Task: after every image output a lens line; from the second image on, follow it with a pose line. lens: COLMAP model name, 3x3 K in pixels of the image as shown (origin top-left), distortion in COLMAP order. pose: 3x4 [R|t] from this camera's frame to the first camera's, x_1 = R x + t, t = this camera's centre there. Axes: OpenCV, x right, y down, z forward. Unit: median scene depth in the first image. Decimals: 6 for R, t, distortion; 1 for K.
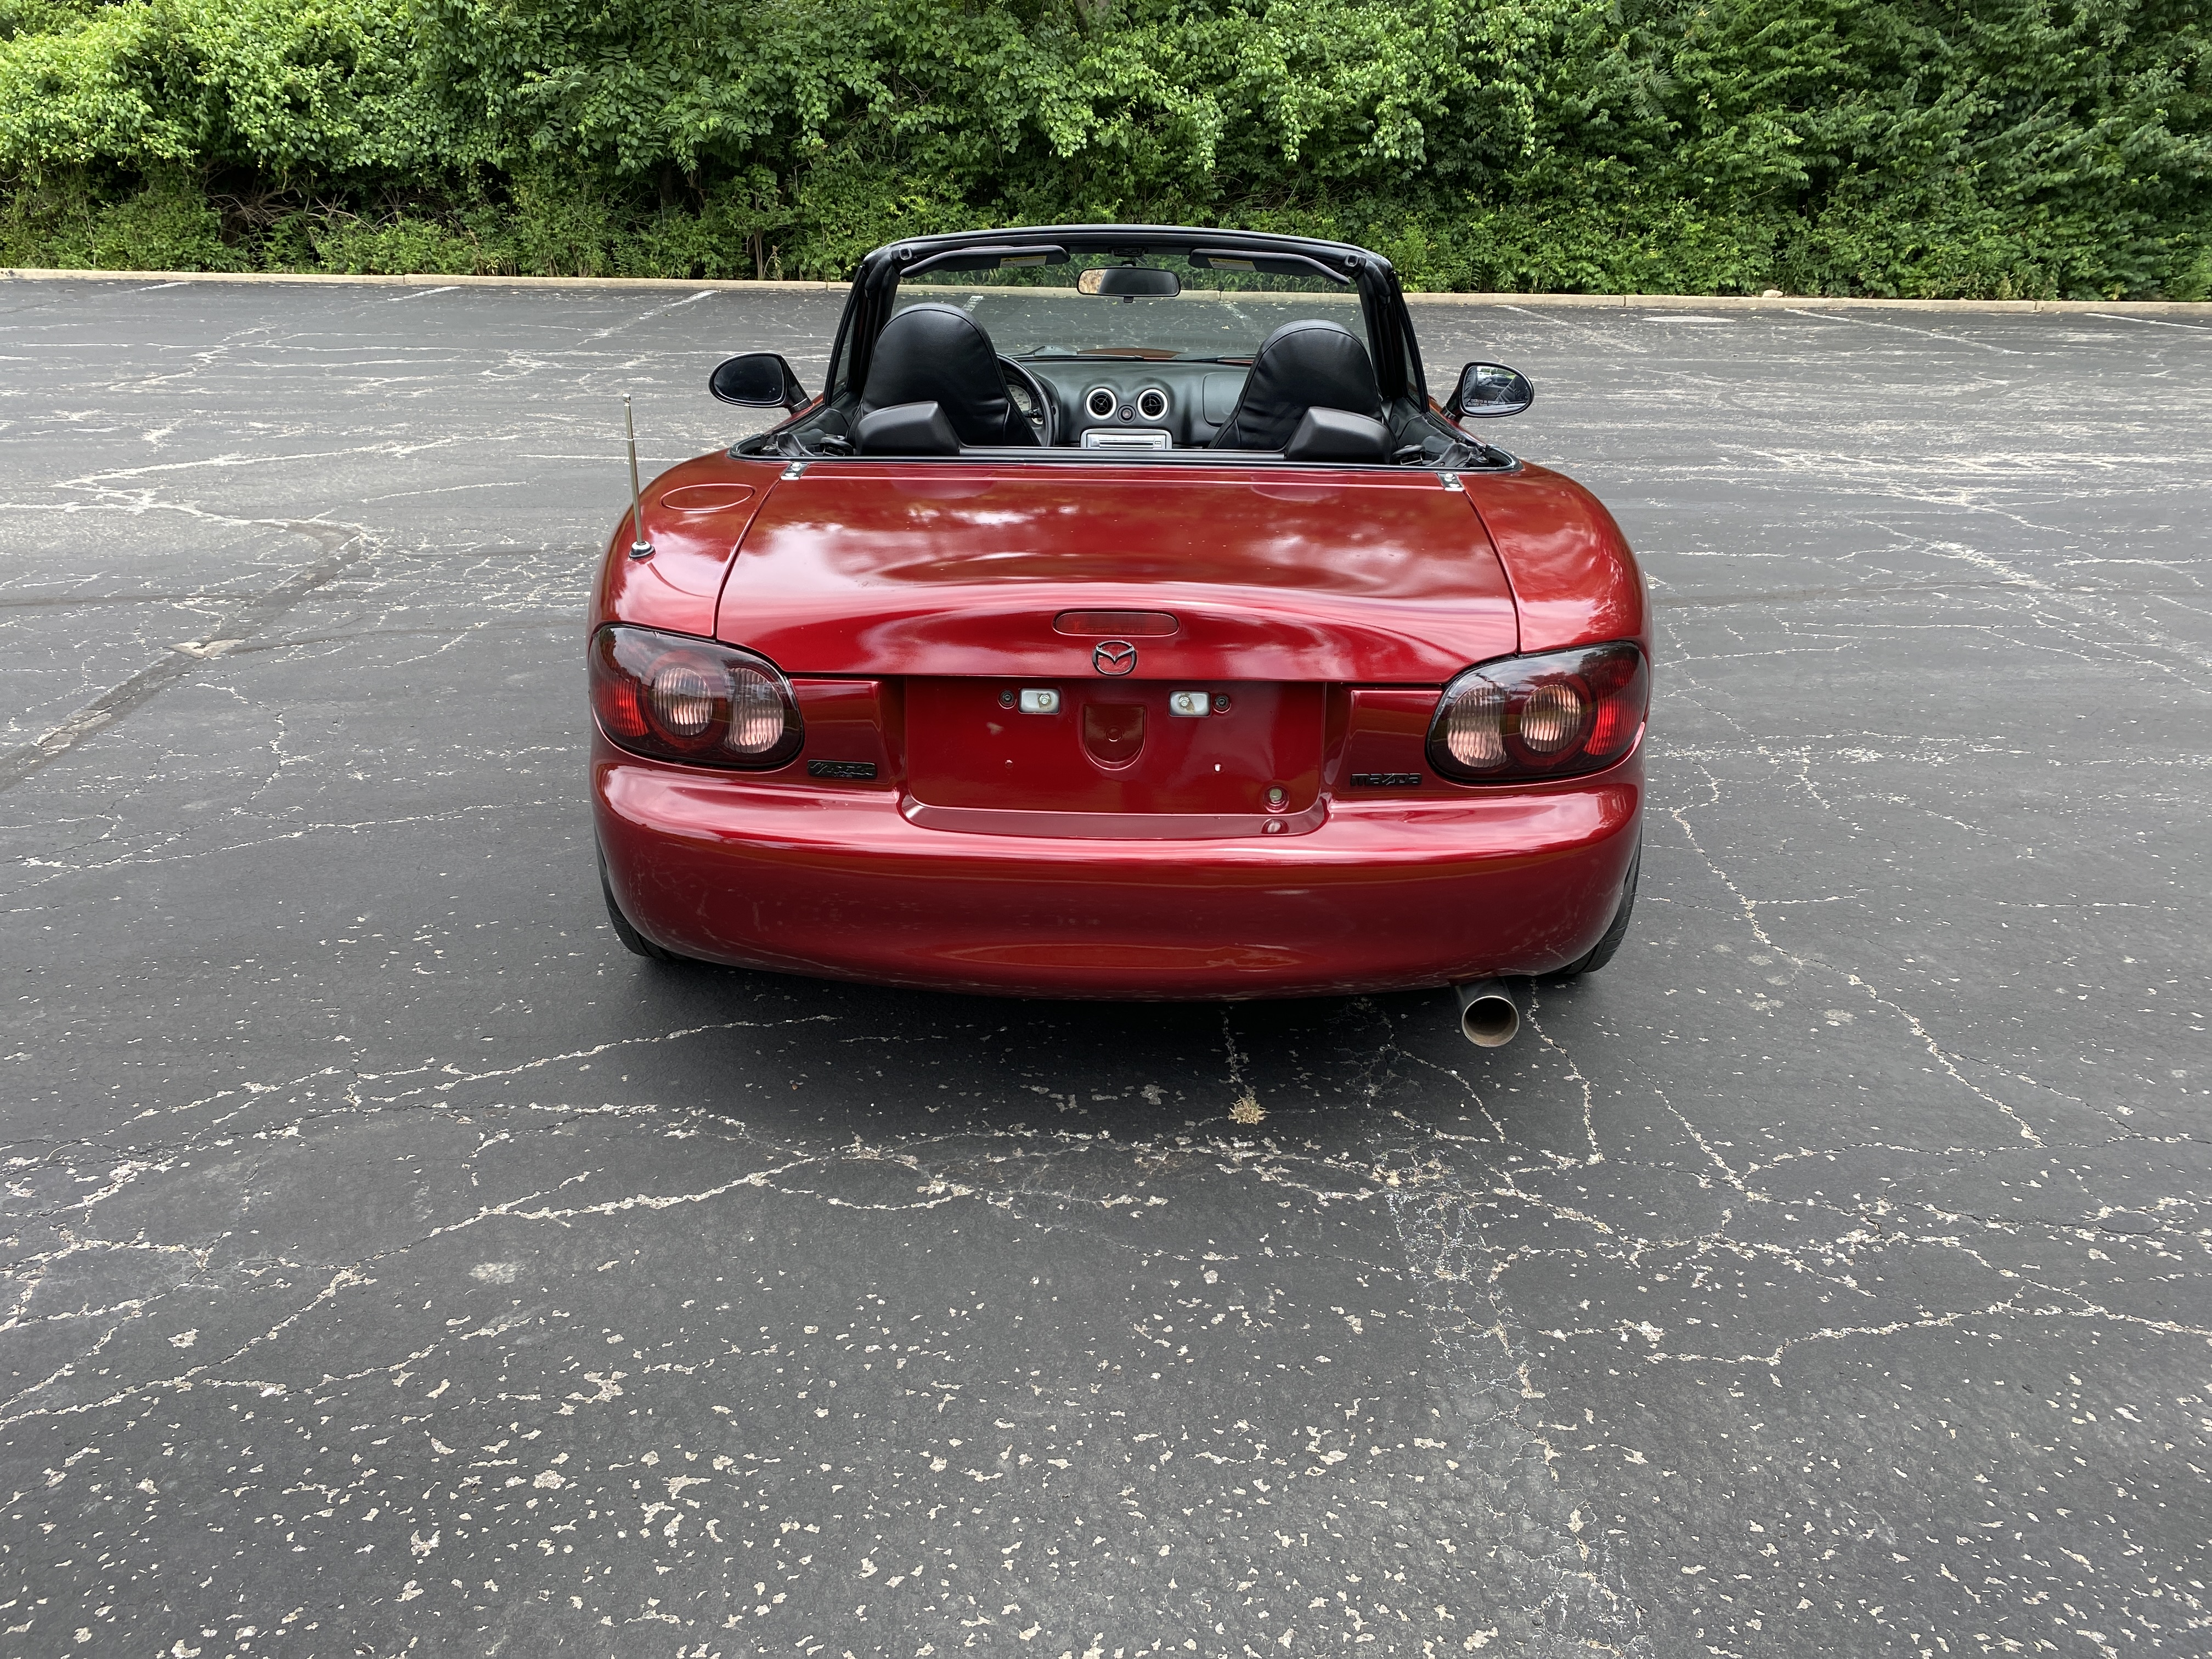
lens RADIAL K [[1693.6, 0, 1106.9], [0, 1693.6, 820.8], [0, 0, 1]] dist [0.007323, -0.002278]
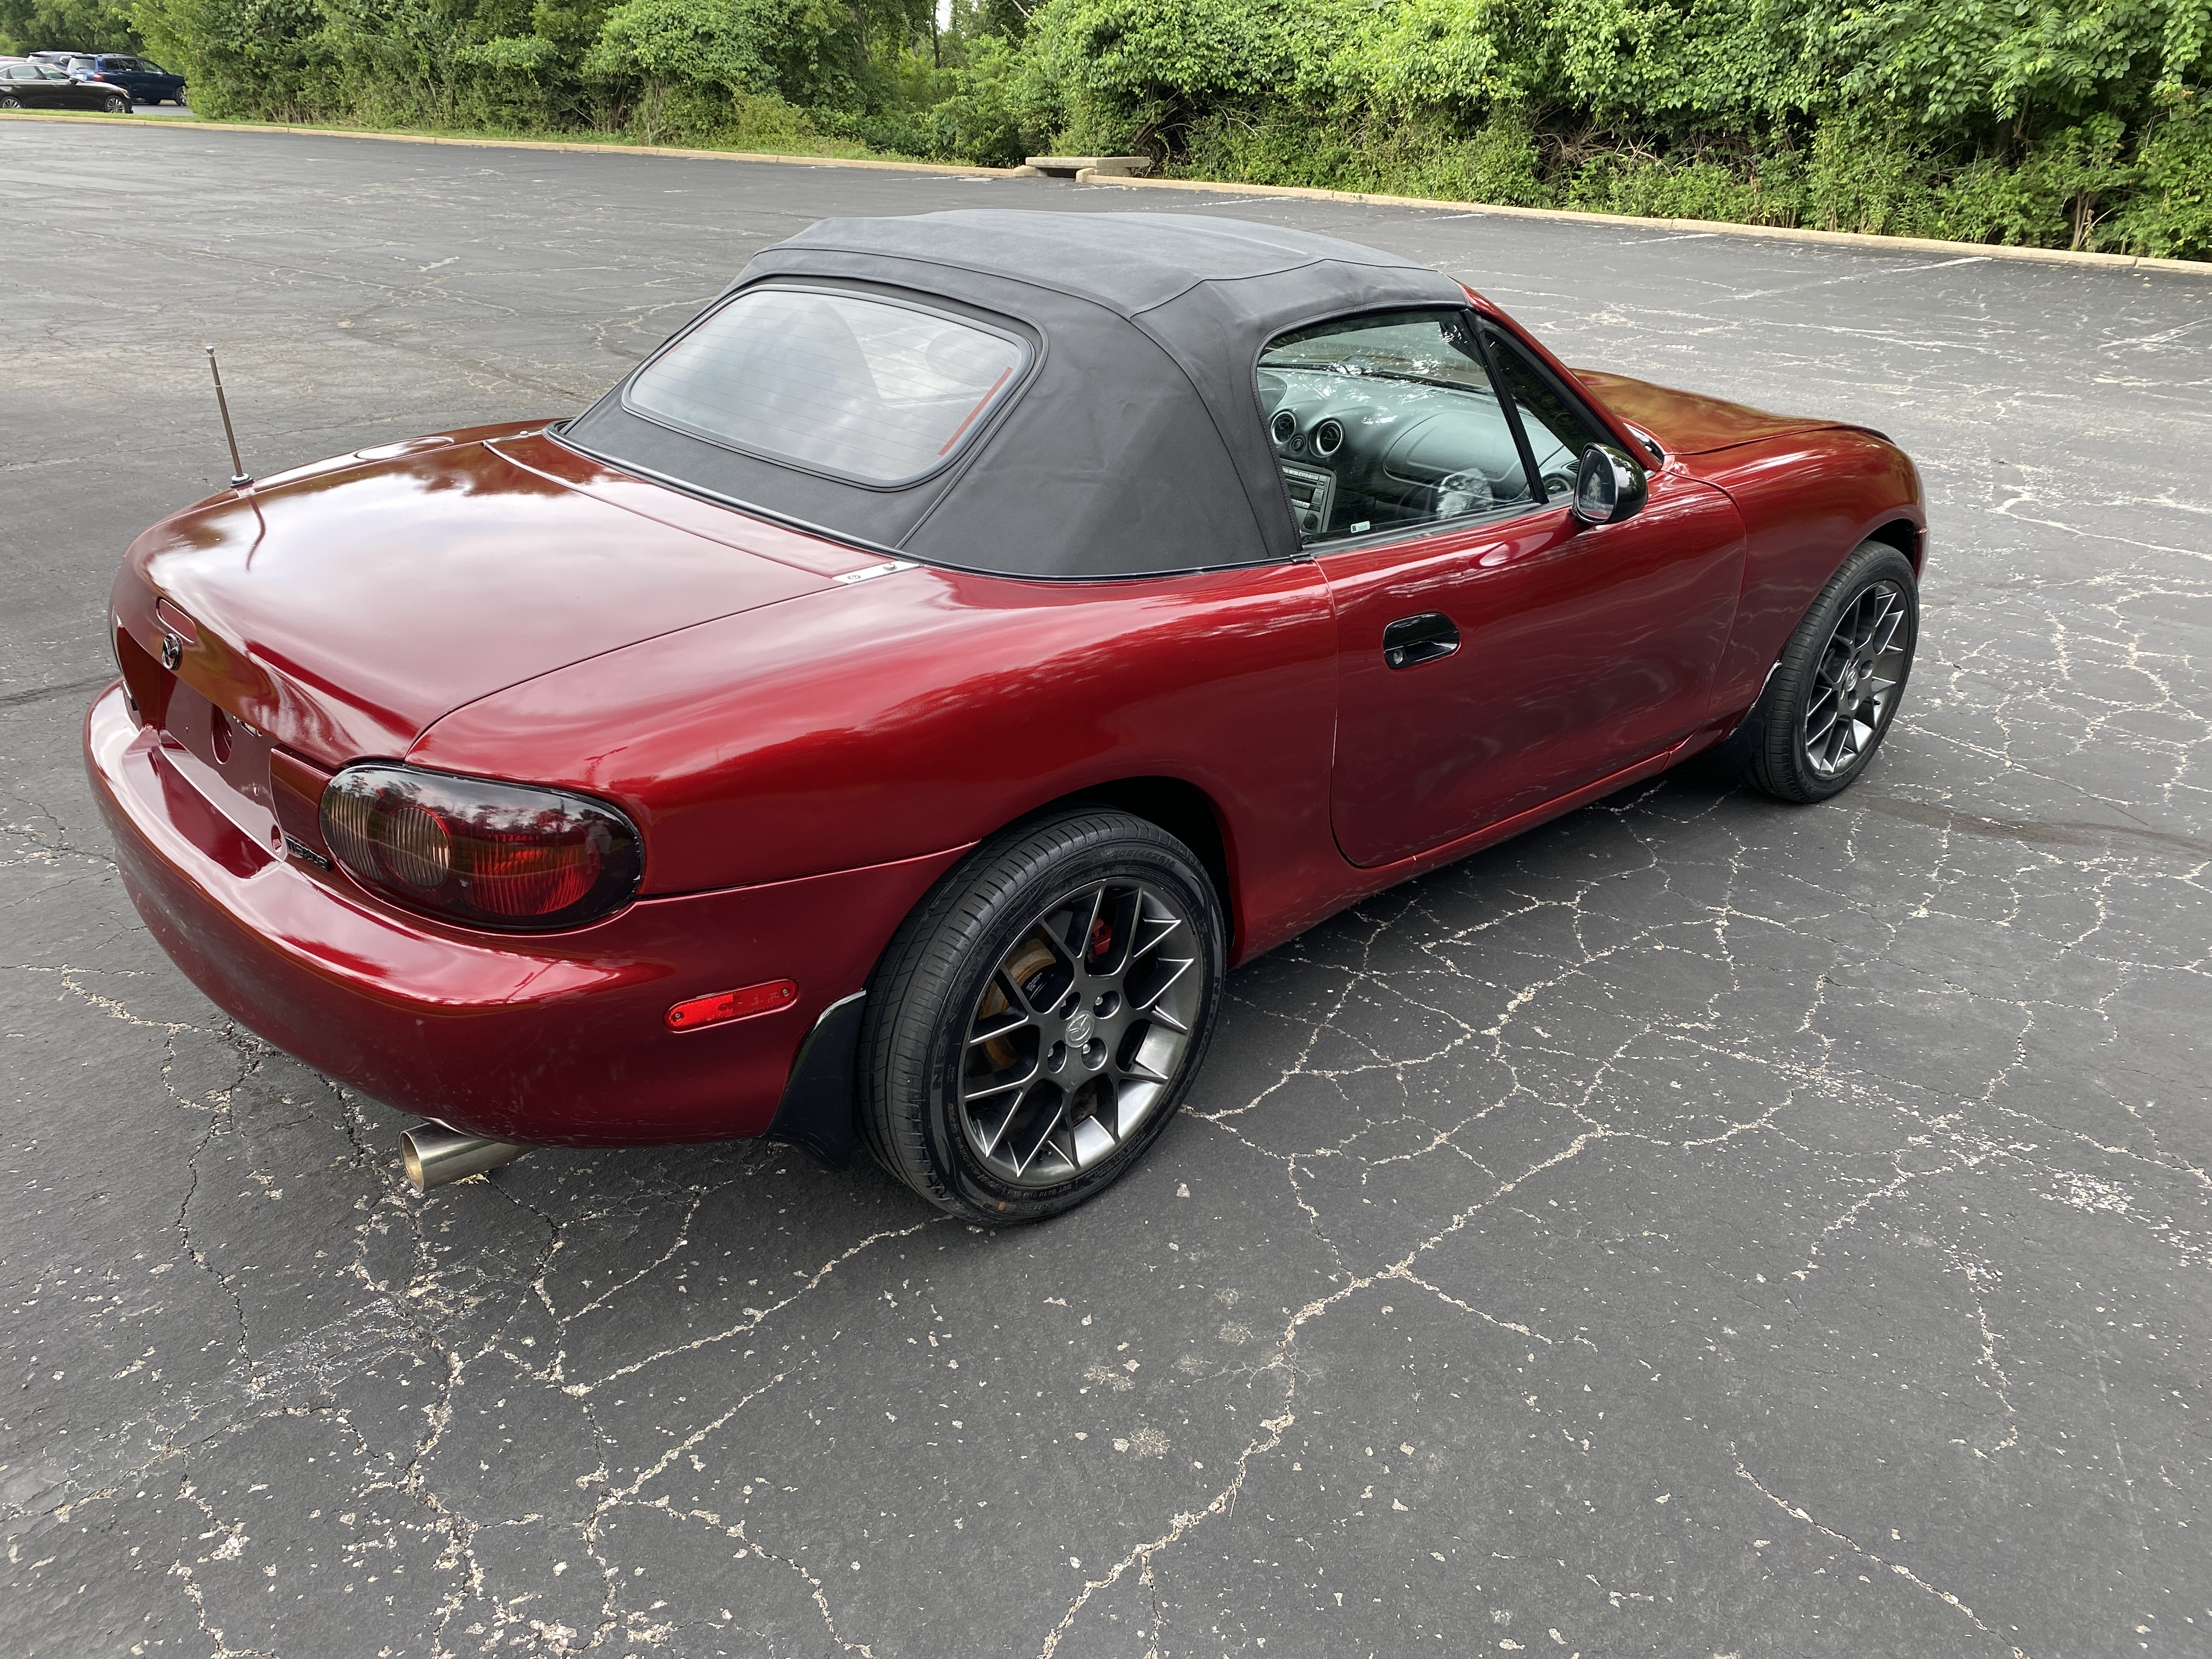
lens RADIAL K [[1693.6, 0, 1106.9], [0, 1693.6, 820.8], [0, 0, 1]] dist [0.007323, -0.002278]
pose [[0.691744, 0.294748, -0.659253, 0.120893], [-0.273134, 0.951883, 0.138986, -0.032708], [0.668497, 0.083922, 0.738965, 0.069366]]
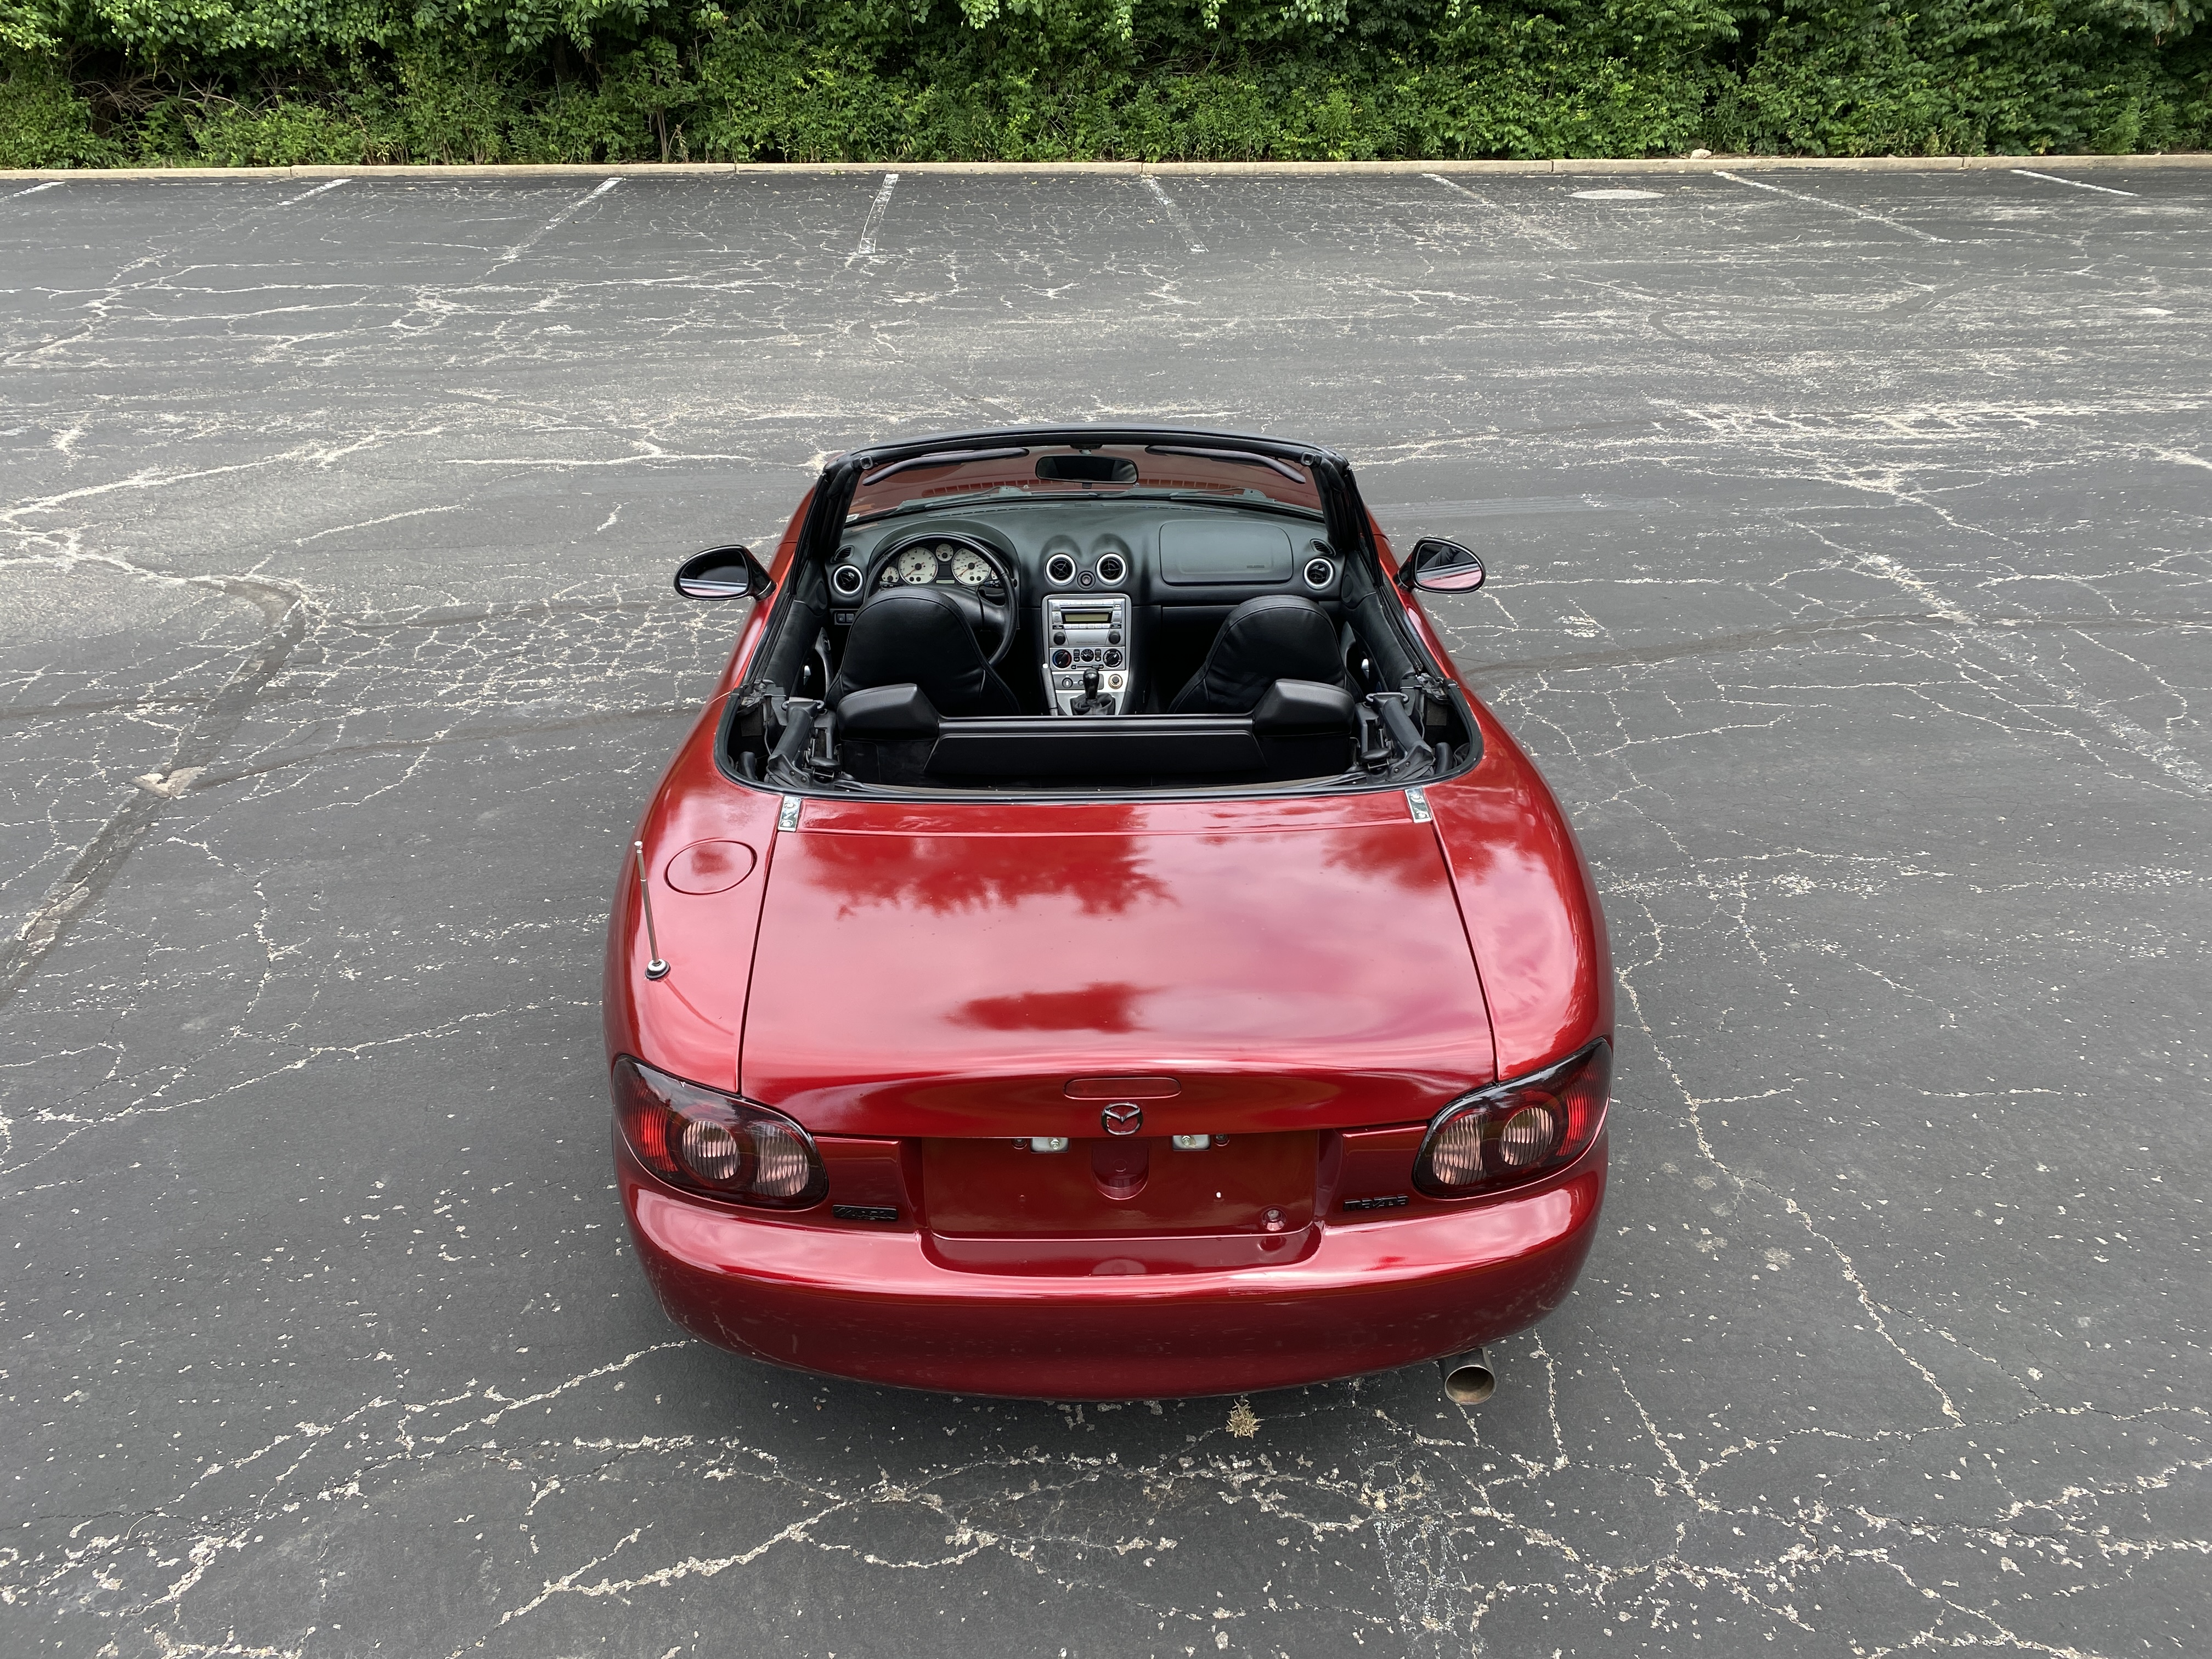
lens RADIAL K [[1682.4, 0, 1095.8], [0, 1682.4, 827.7], [0, 0, 1]] dist [0.009701, -0.005376]
pose [[0.998872, -0.034606, 0.032510, -0.004381], [0.030797, 0.993329, 0.111129, -0.043913], [-0.036139, -0.110002, 0.993274, -0.003512]]
